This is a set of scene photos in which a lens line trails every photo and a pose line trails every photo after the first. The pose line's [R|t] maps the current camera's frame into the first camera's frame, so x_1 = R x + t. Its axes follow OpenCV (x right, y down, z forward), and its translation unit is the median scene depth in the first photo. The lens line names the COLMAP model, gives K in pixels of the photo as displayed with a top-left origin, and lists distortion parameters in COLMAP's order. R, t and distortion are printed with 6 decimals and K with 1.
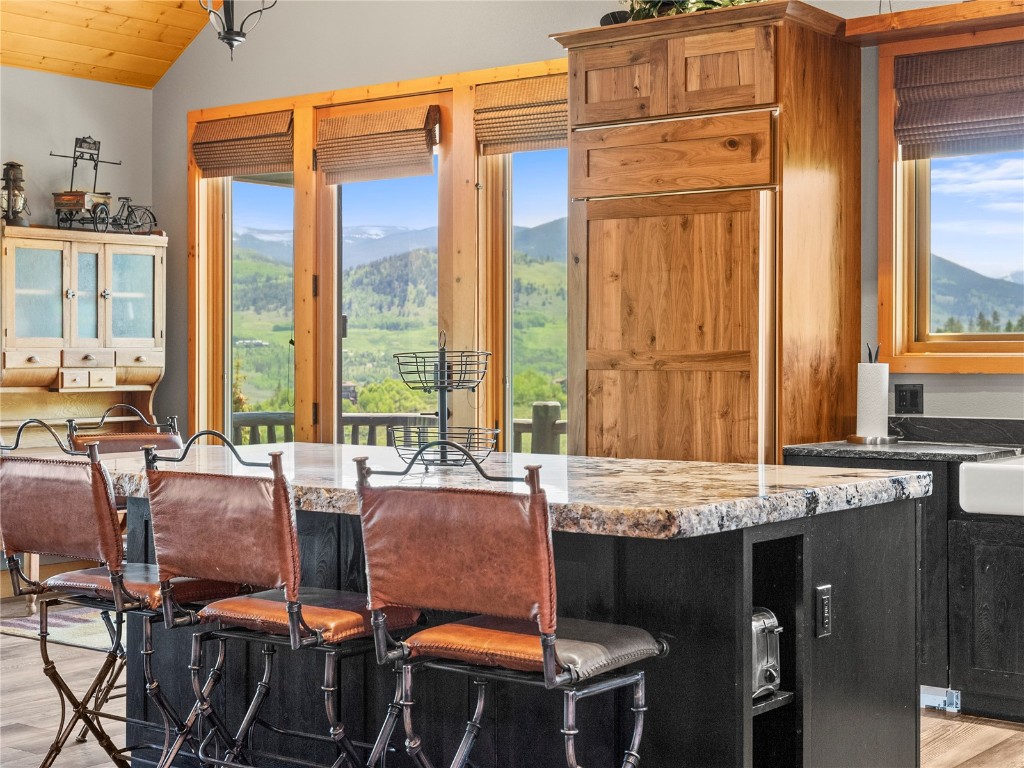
lens RADIAL K [[1584.8, 0, 510.3], [0, 1584.8, 366.8], [0, 0, 1]] dist [0.014979, 0.077500]
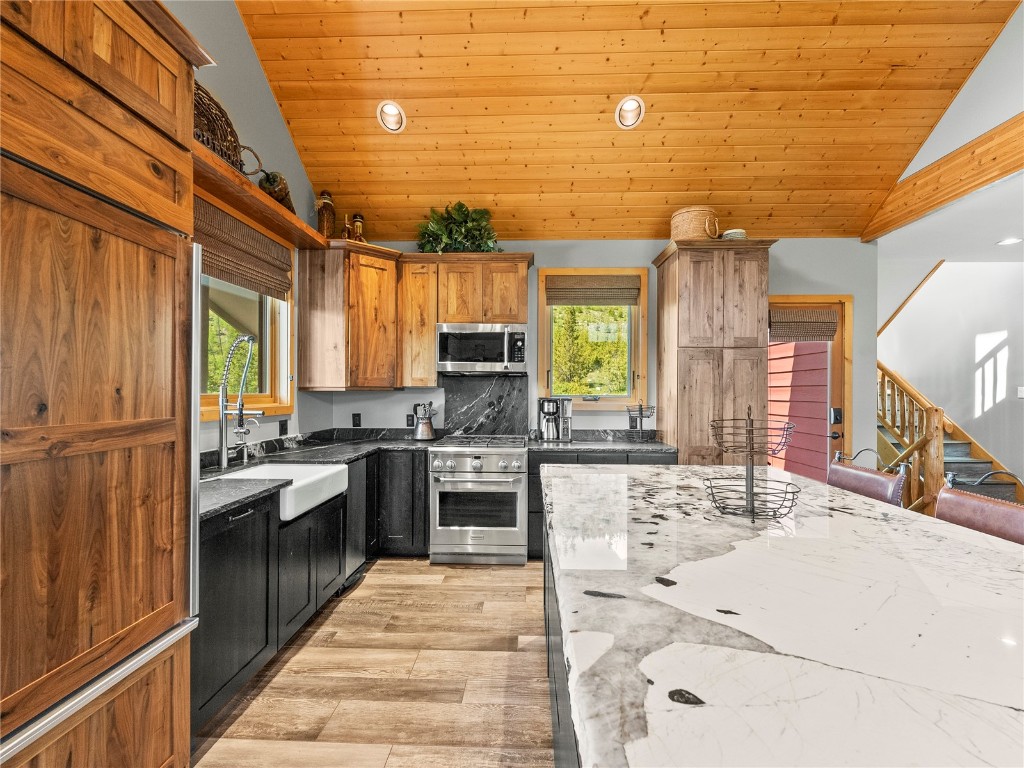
lens RADIAL K [[478.1, 0, 514.4], [0, 478.1, 393.3], [0, 0, 1]] dist [0.000671, -0.000311]
pose [[-0.587201, -0.004648, 0.809427, -0.165189], [0.001749, 0.999974, 0.007011, -0.024188], [-0.809439, 0.005532, -0.587178, 0.960866]]
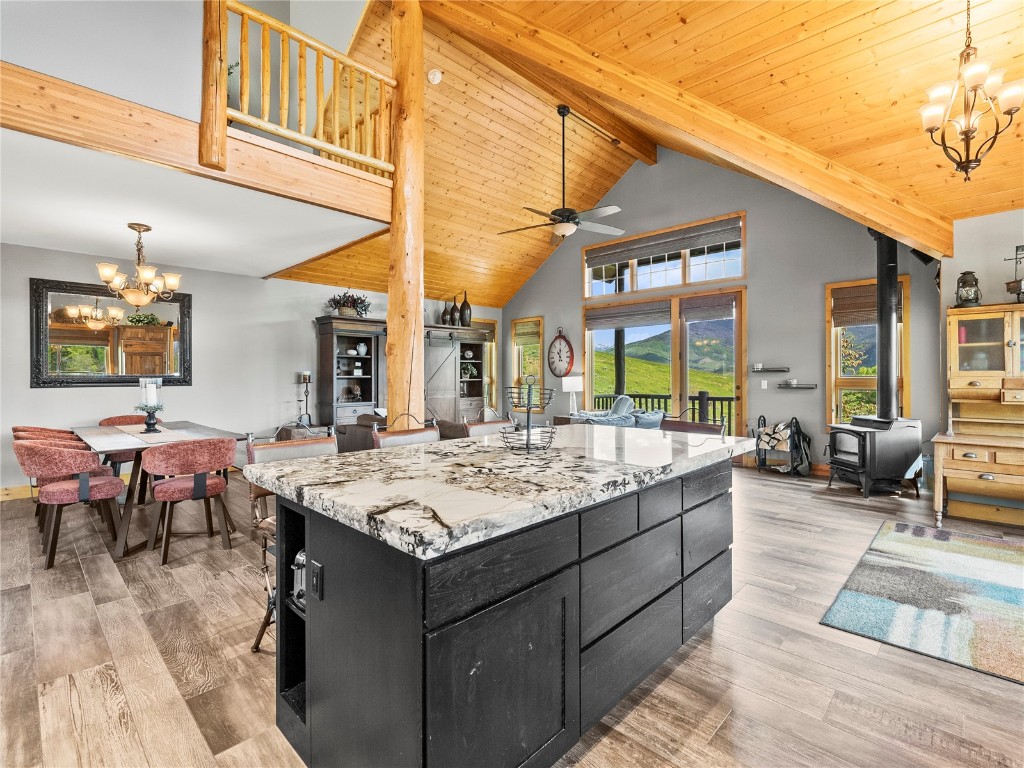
lens RADIAL K [[480.1, 0, 511.9], [0, 480.1, 373.2], [0, 0, 1]] dist [0.001742, -0.000474]
pose [[-0.113993, -0.002138, -0.993479, 0.357887], [-0.004768, 0.999987, -0.001605, -0.016622], [0.993470, 0.004554, -0.114002, 0.735224]]
